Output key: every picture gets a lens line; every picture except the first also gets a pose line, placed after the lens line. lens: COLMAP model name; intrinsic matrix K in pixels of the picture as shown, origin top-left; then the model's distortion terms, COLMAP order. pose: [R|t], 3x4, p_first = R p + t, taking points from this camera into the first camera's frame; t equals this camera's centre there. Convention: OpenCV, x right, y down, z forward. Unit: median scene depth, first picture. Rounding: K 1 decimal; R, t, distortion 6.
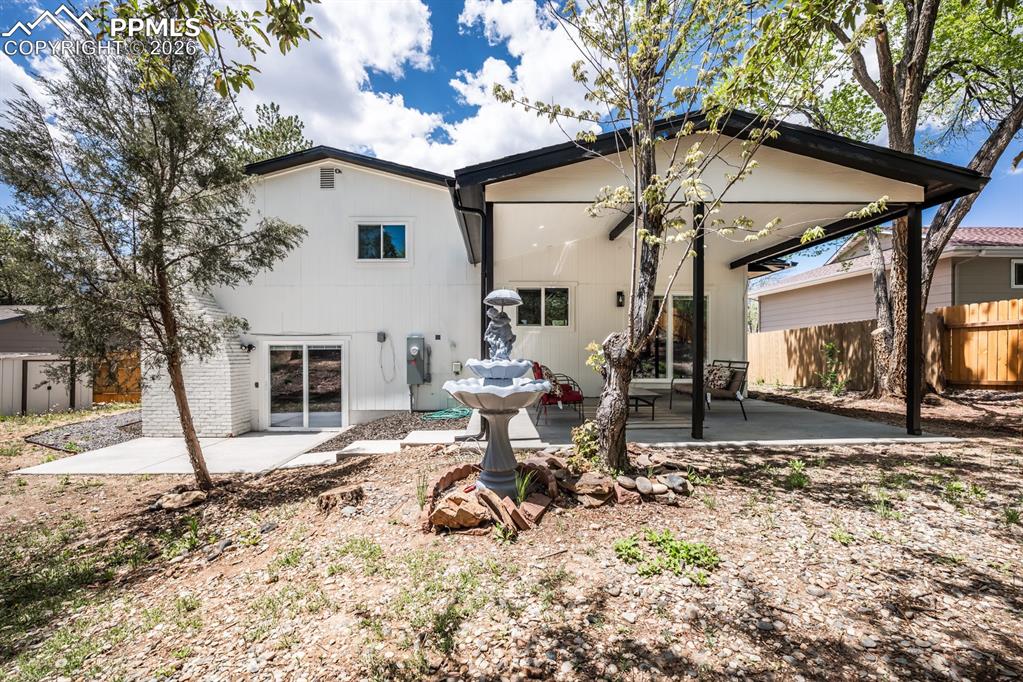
lens RADIAL K [[408.4, 0, 511.5], [0, 408.4, 341.0], [0, 0, 1]] dist [-0.008680, 0.000106]
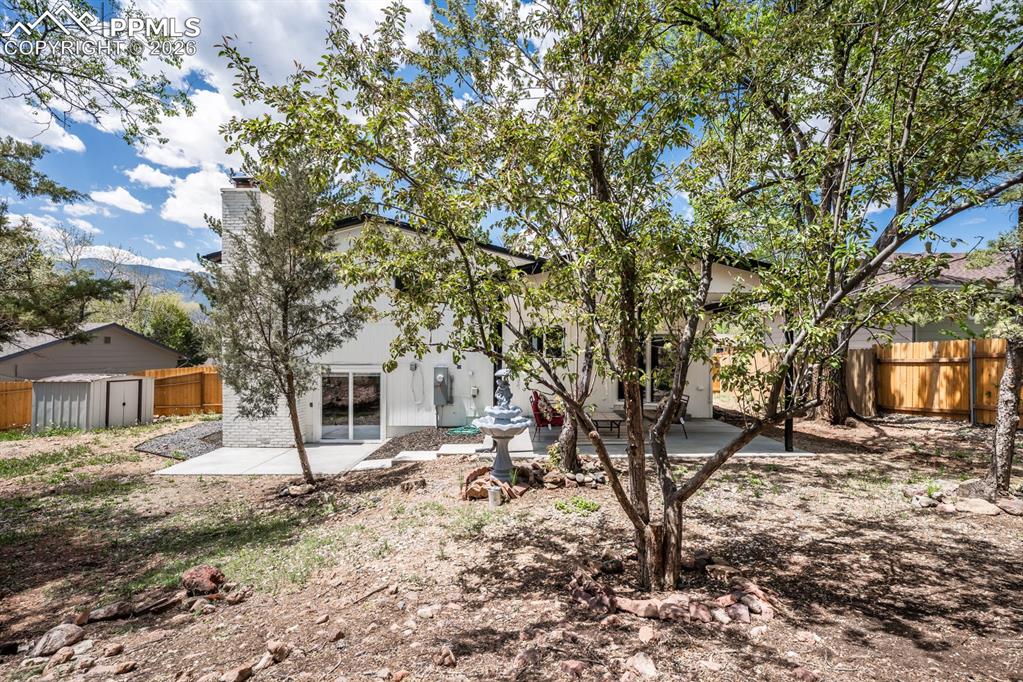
lens RADIAL K [[443.0, 0, 524.8], [0, 443.0, 337.4], [0, 0, 1]] dist [0.000337, -0.000024]
pose [[0.999960, 0.005736, -0.006915, 0.057335], [-0.005800, 0.999939, -0.009352, -0.184558], [0.006861, 0.009392, 0.999932, -0.713005]]
